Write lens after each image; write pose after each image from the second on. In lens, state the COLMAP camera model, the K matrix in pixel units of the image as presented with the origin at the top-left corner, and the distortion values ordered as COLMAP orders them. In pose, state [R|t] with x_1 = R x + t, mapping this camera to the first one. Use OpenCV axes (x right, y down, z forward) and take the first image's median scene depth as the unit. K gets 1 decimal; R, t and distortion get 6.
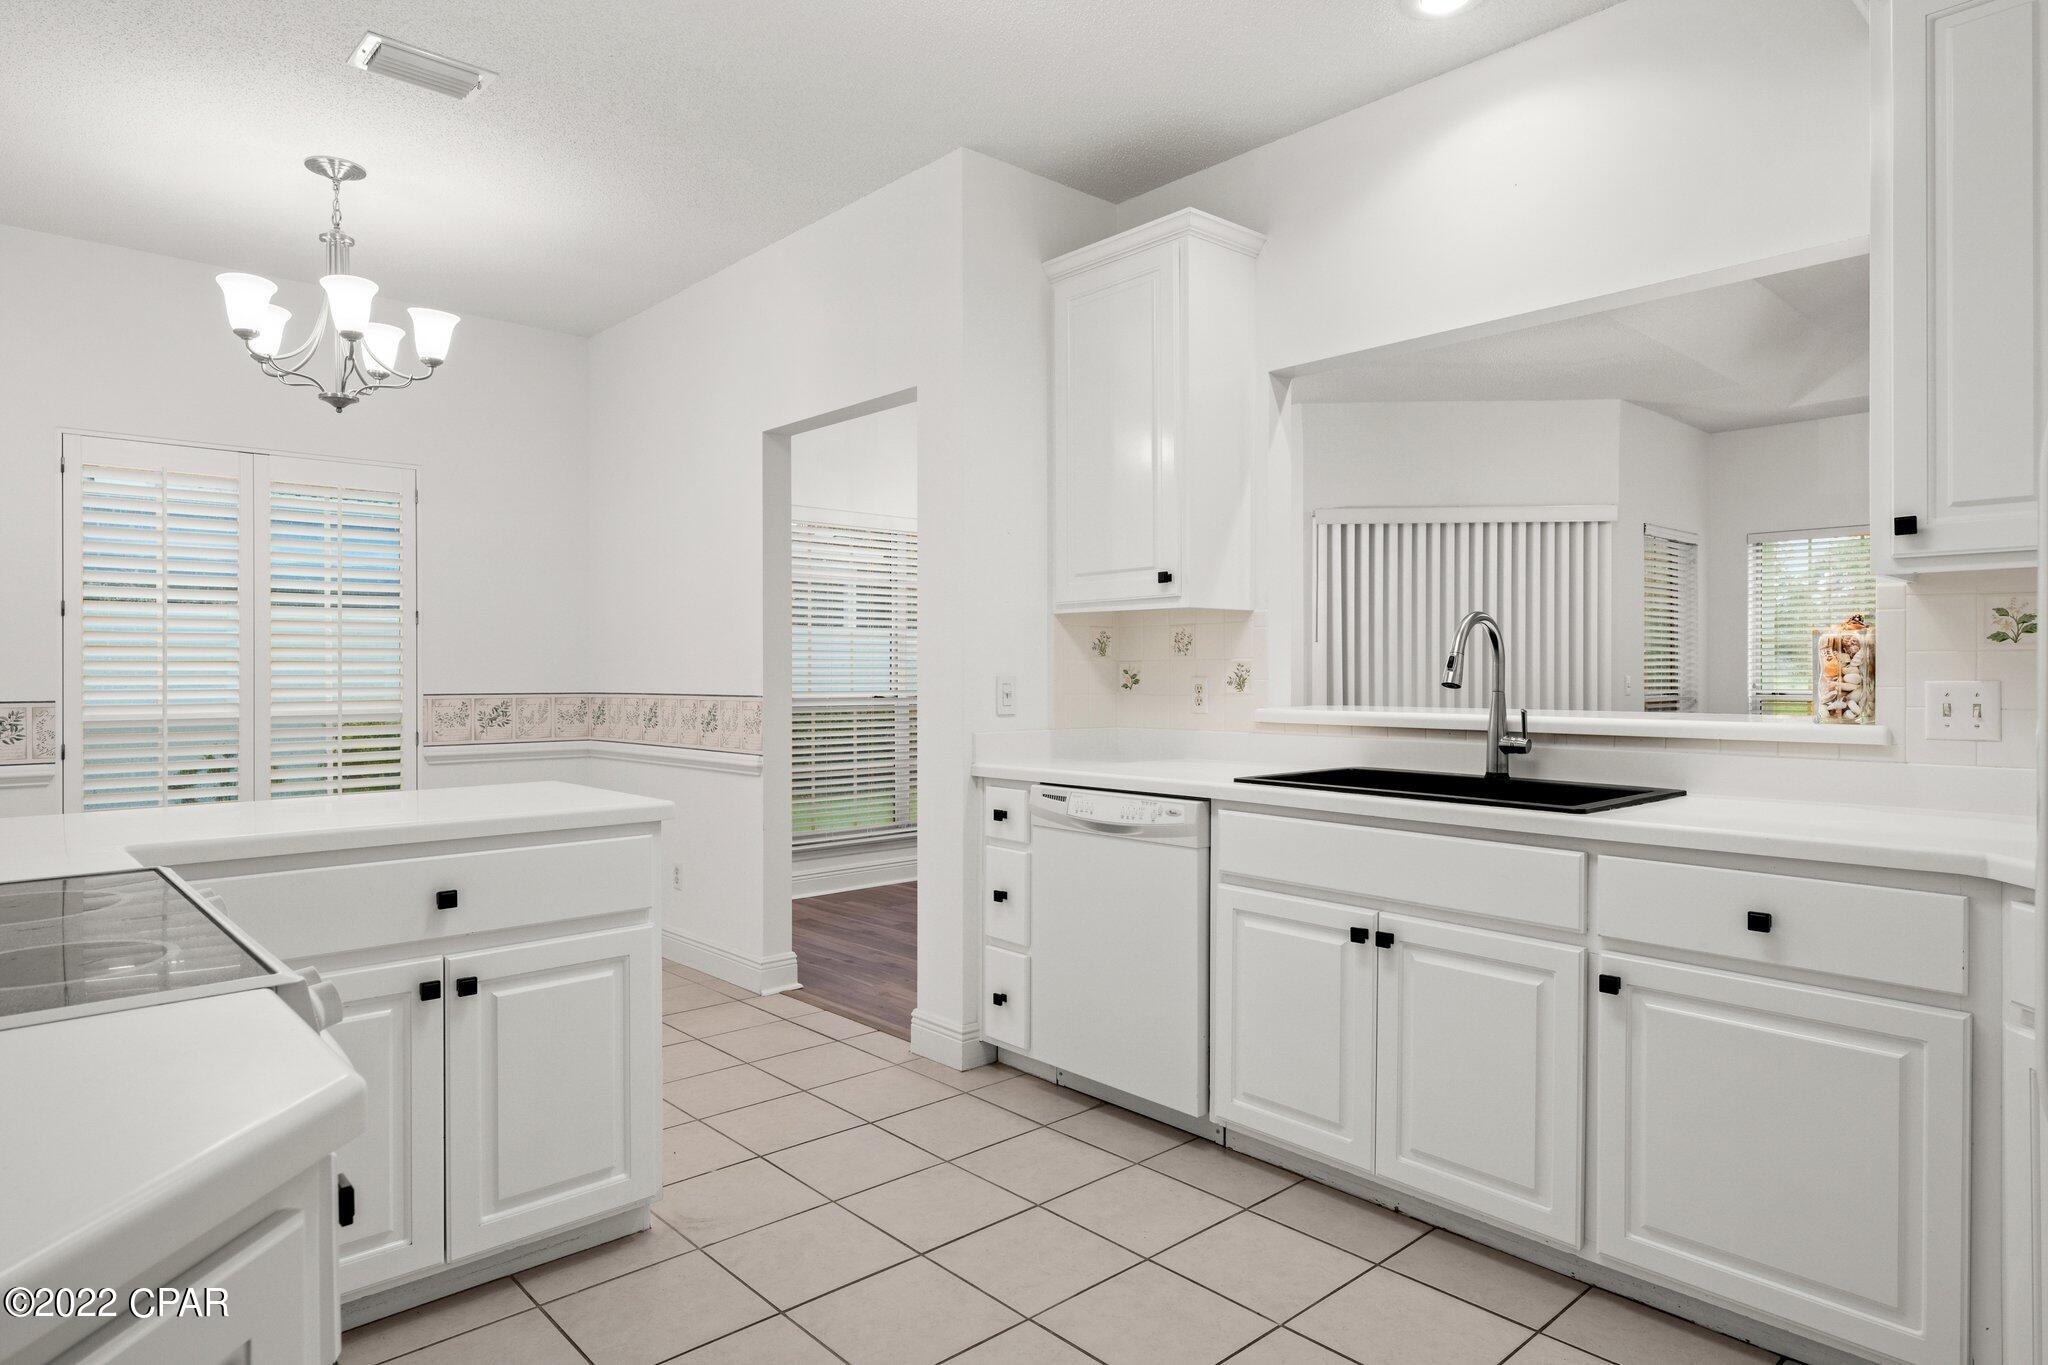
lens RADIAL K [[1181.8, 0, 1019.9], [0, 1181.8, 672.2], [0, 0, 1]] dist [-0.003849, 0.000350]
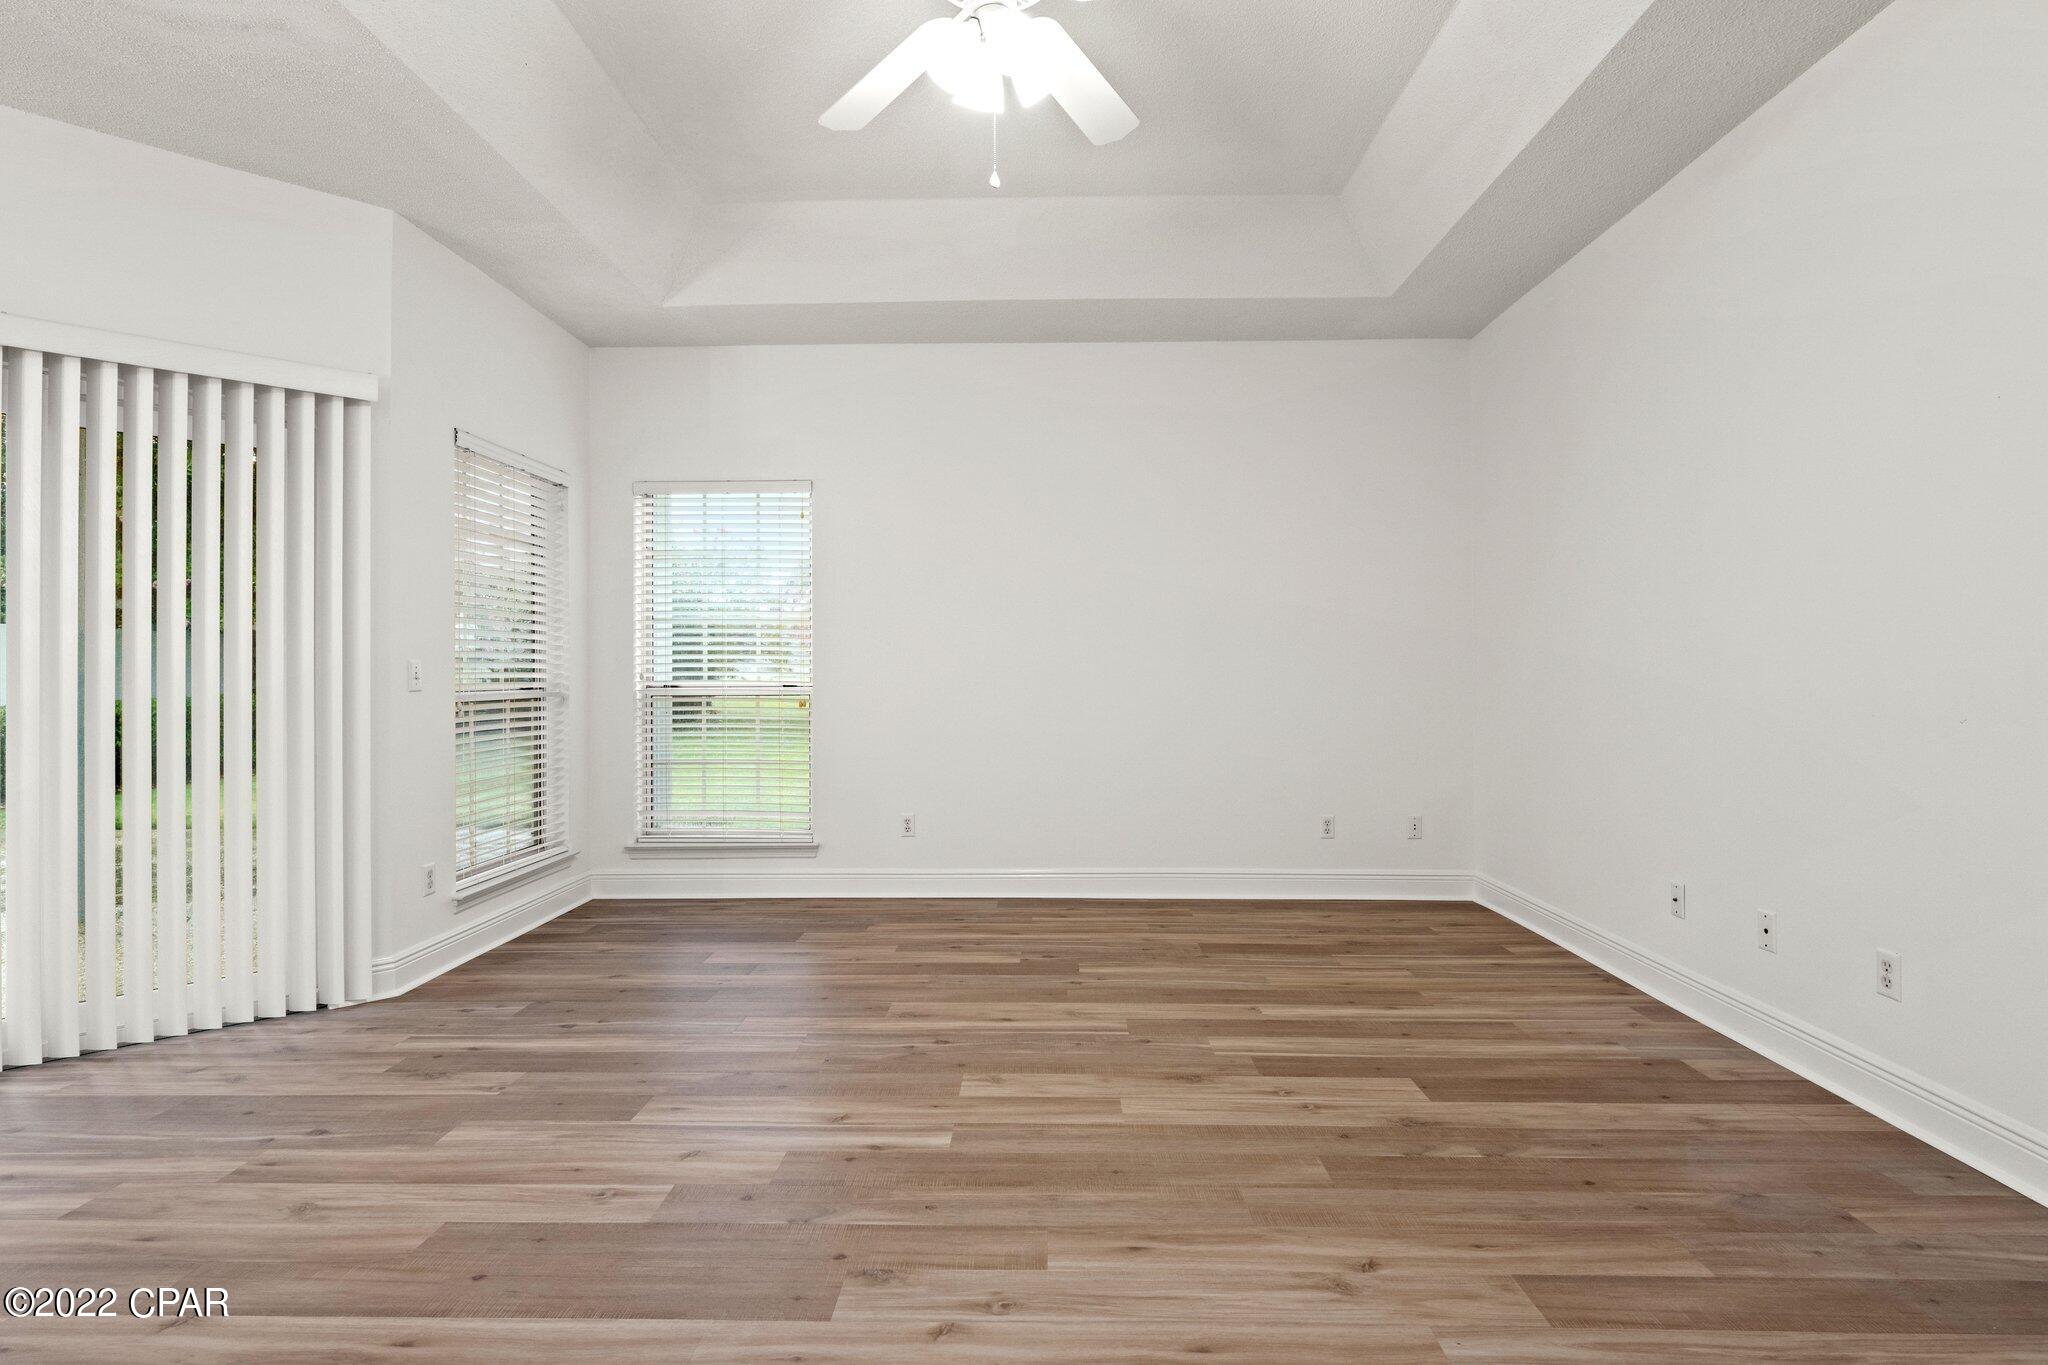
lens RADIAL K [[997.4, 0, 1022.6], [0, 997.4, 657.8], [0, 0, 1]] dist [0.003122, -0.000349]
pose [[0.697035, 0.007763, 0.716995, 0.521126], [0.004566, 0.999873, -0.015265, 0.016641], [-0.717023, 0.013914, 0.696911, 0.576283]]
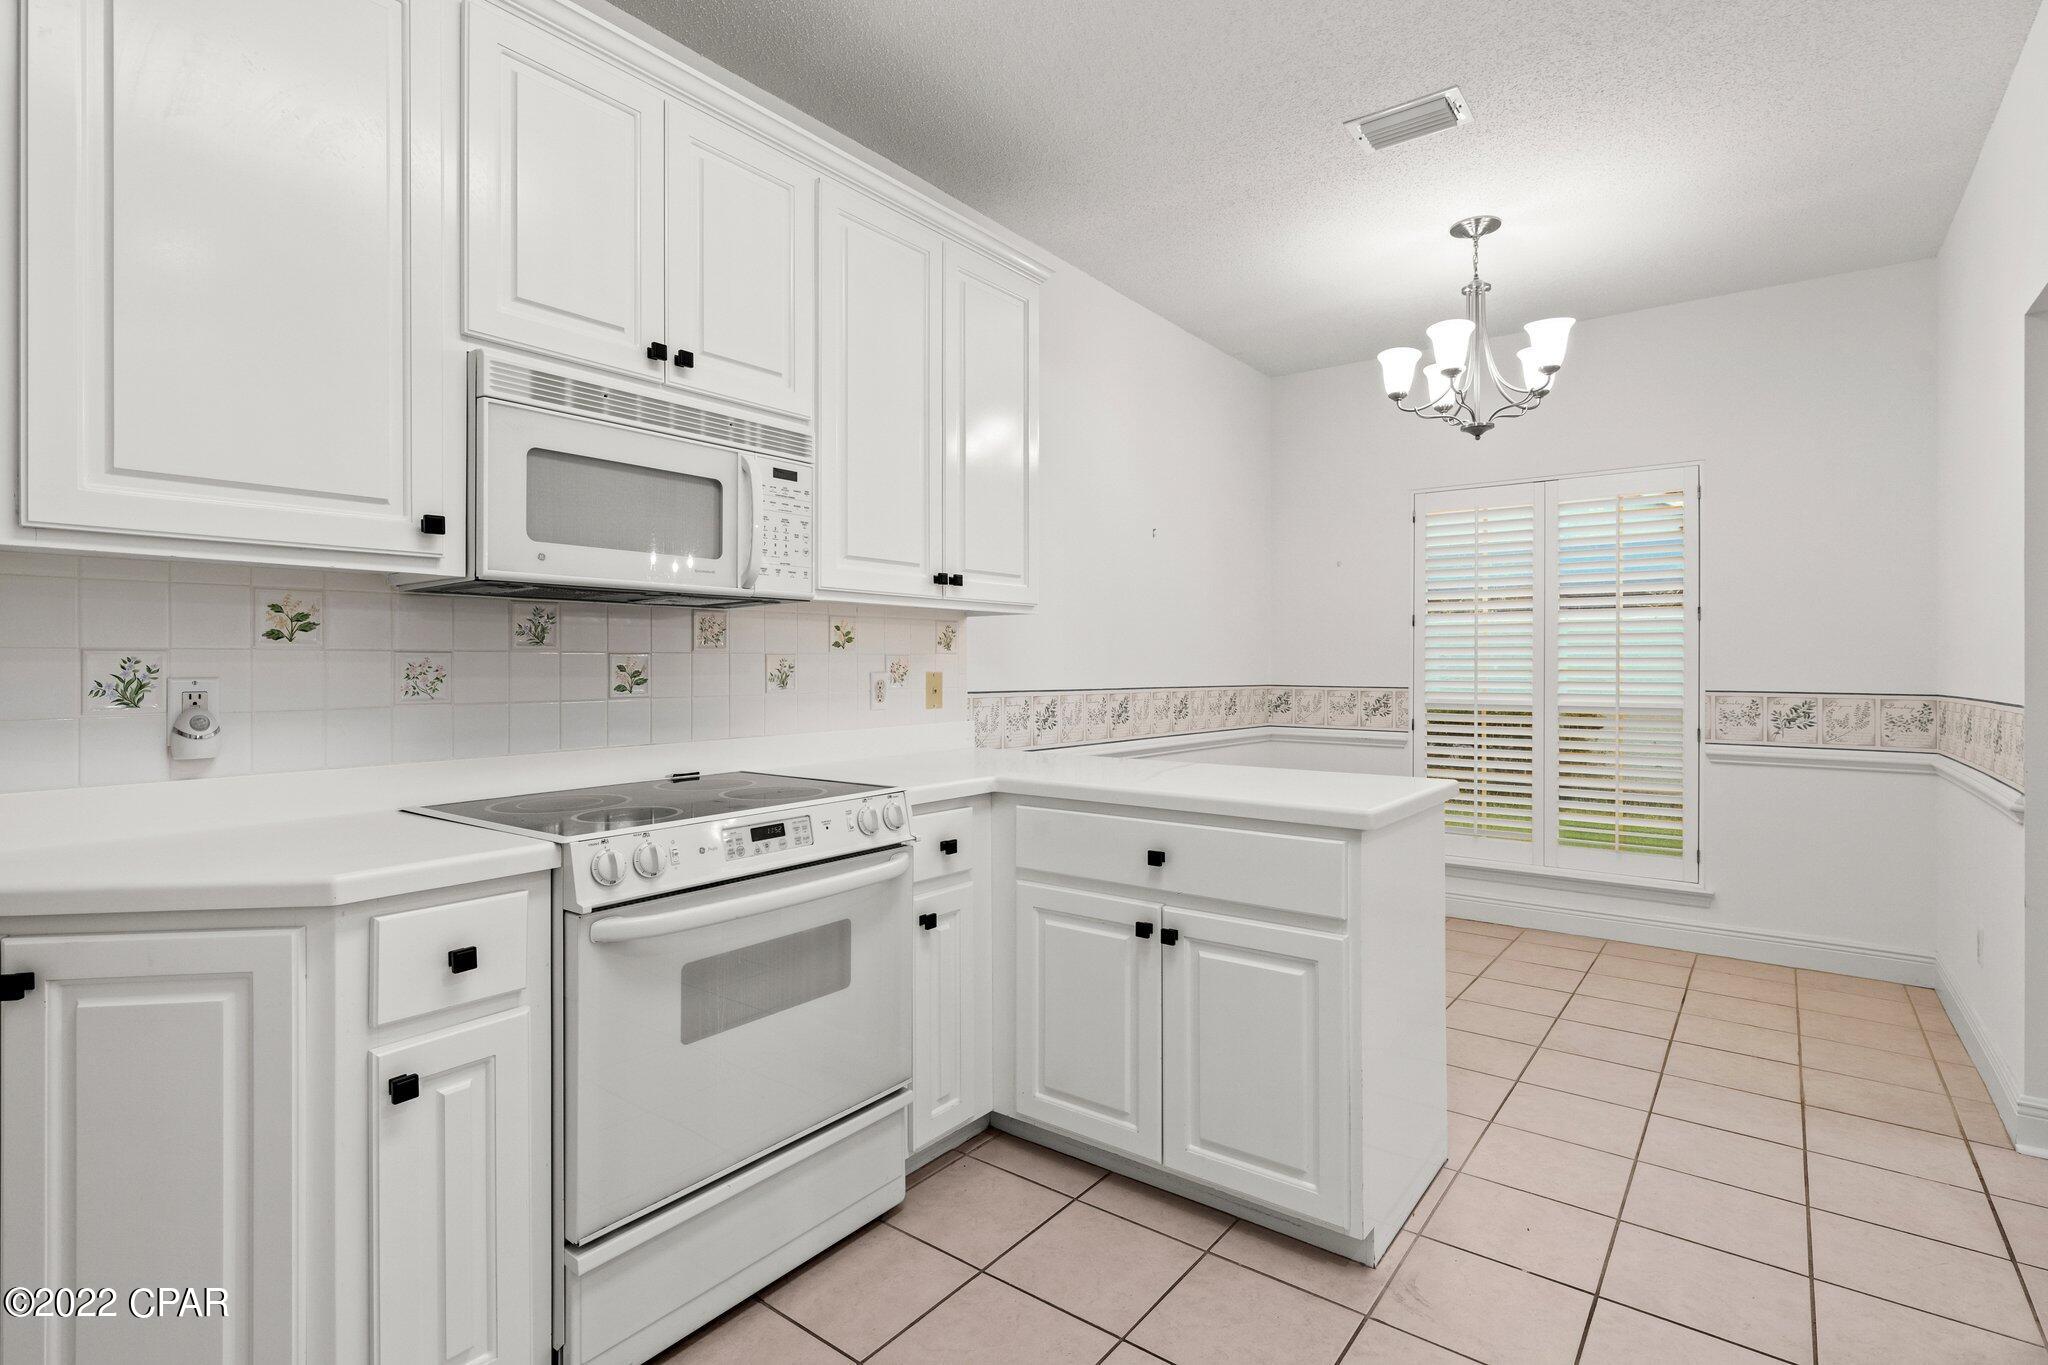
lens RADIAL K [[997.4, 0, 1027.7], [0, 997.4, 670.5], [0, 0, 1]] dist [0.003122, -0.000349]
pose [[0.182356, 0.006854, -0.983209, 0.215618], [-0.006423, 0.999963, 0.005780, 0.000514], [0.983212, 0.005261, 0.182393, 0.290084]]
